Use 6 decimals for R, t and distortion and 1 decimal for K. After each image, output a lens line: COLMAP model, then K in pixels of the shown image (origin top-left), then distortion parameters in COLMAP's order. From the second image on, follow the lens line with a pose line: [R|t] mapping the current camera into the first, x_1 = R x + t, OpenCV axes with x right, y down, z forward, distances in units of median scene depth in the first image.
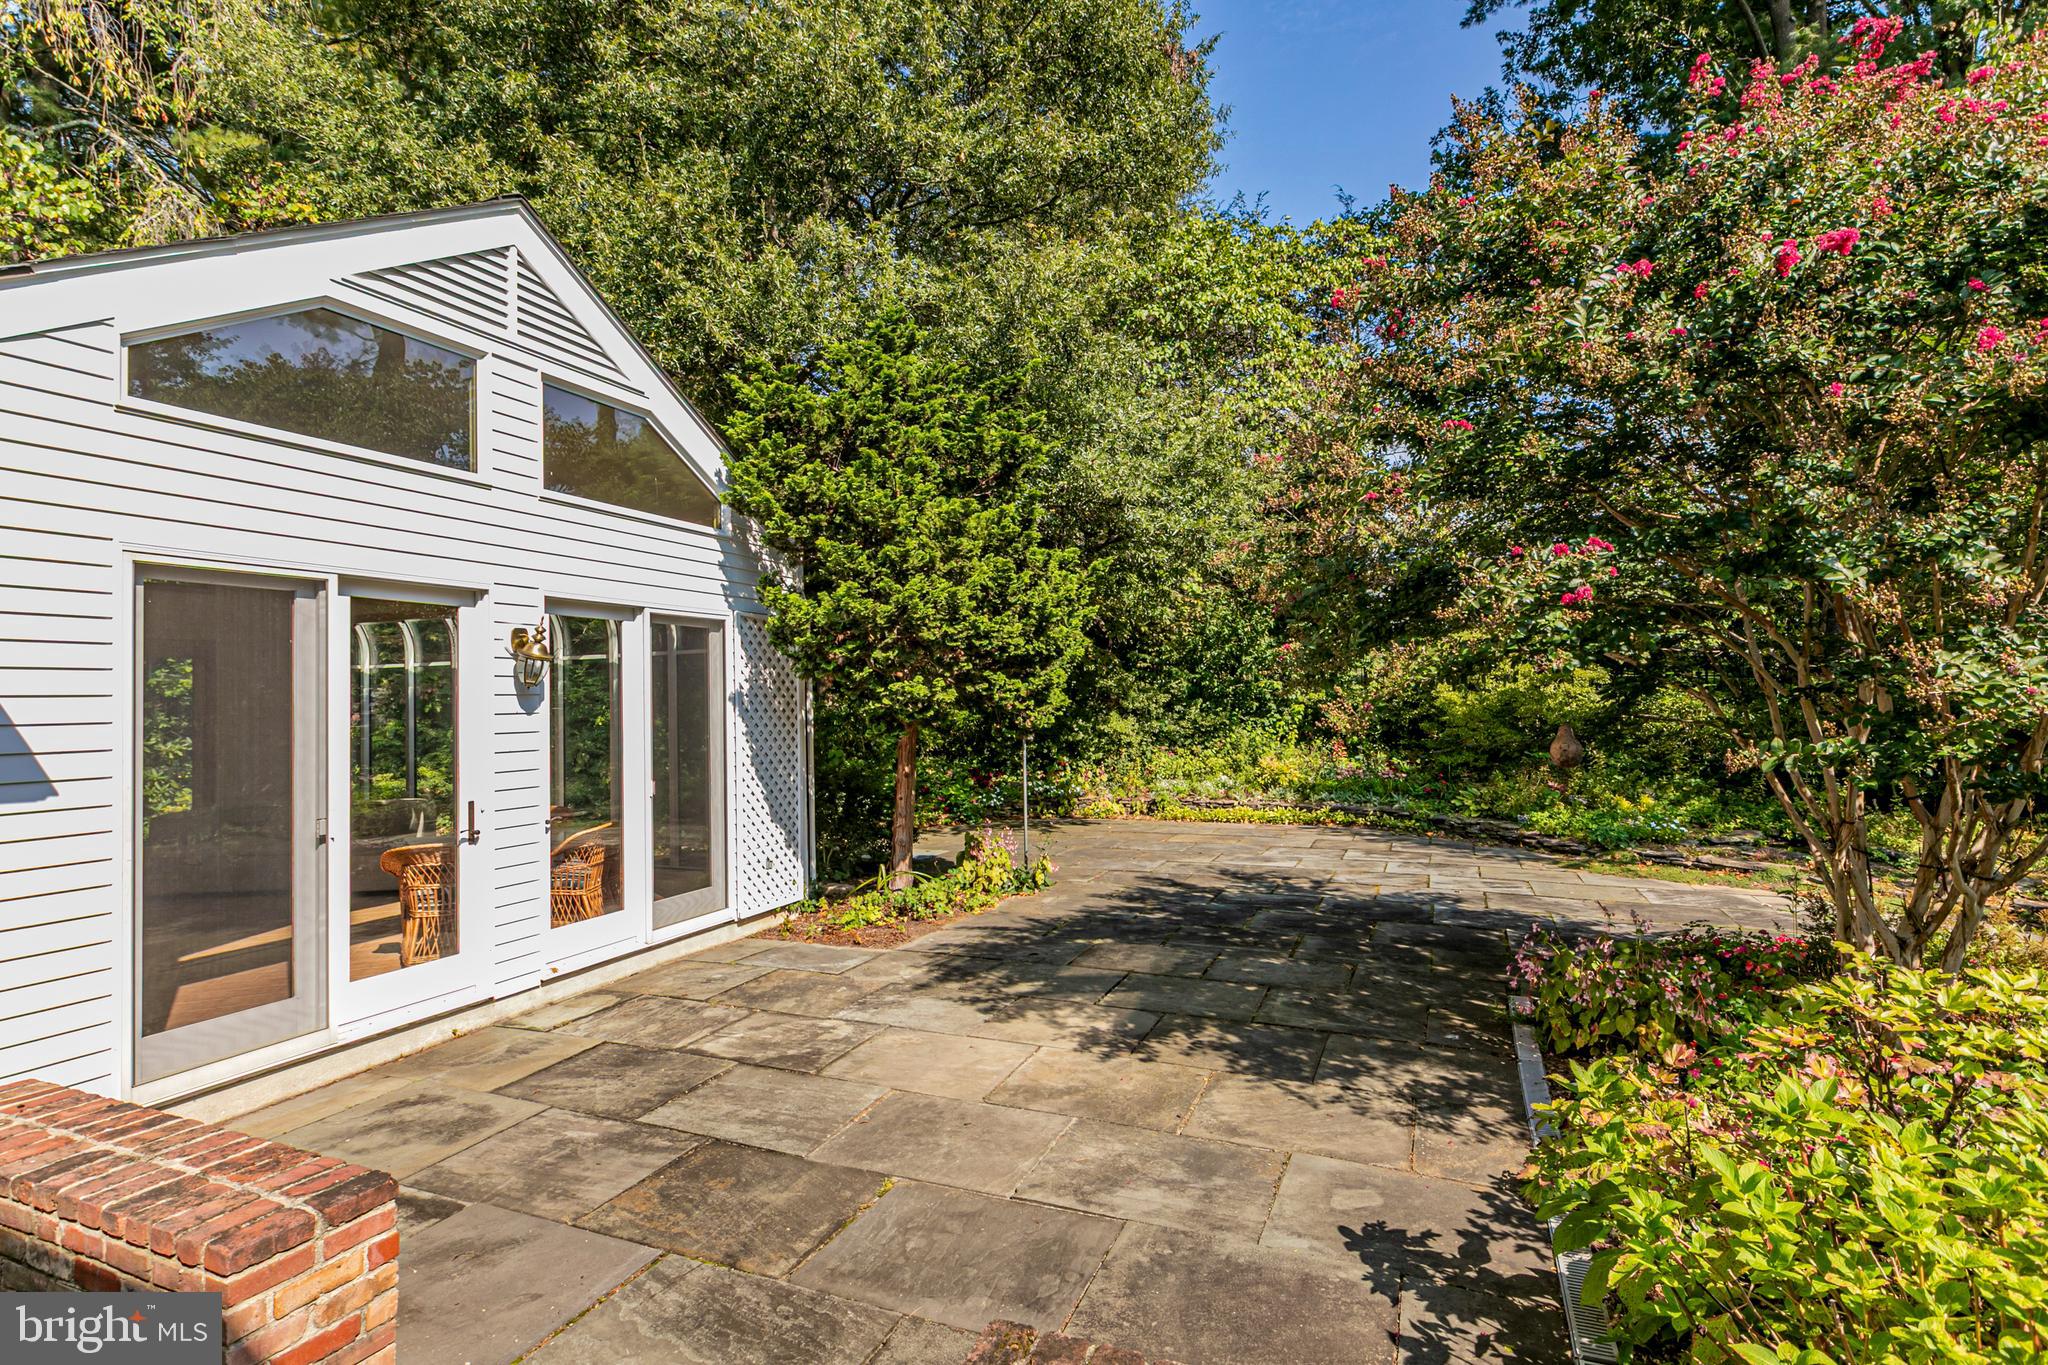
lens RADIAL K [[1036.7, 0, 1026.8], [0, 1036.7, 689.9], [0, 0, 1]] dist [0.000511, -0.000028]
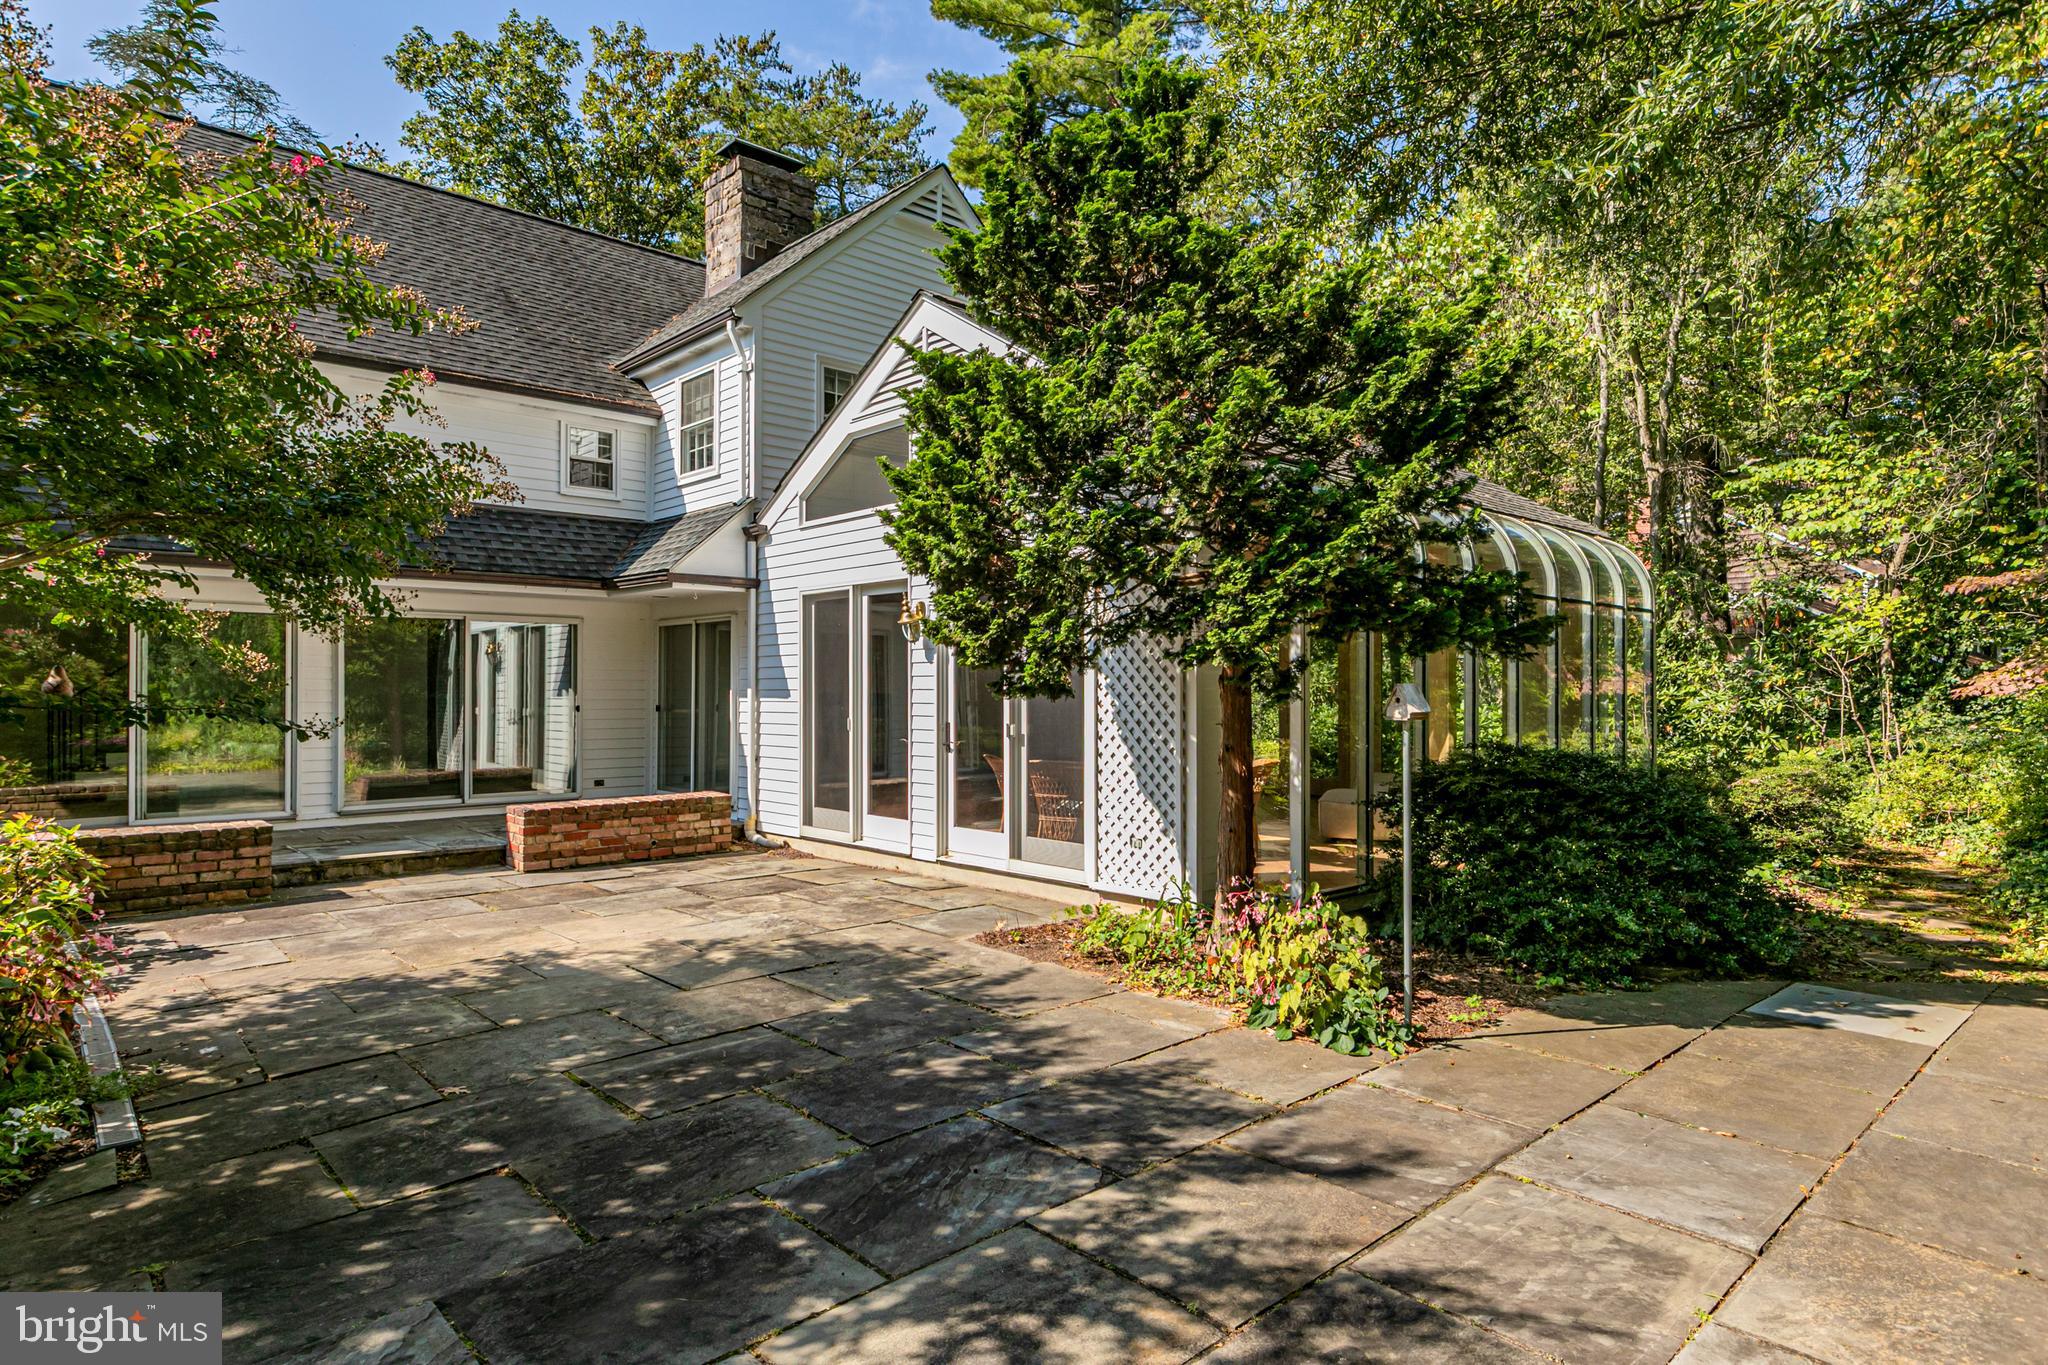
lens RADIAL K [[1144.9, 0, 1026.6], [0, 1144.9, 686.7], [0, 0, 1]] dist [-0.019752, -0.000333]
pose [[-0.436580, 0.008702, -0.899623, 0.911012], [0.012410, 0.999916, 0.003650, 0.055556], [0.899580, -0.009571, -0.436651, 1.950342]]
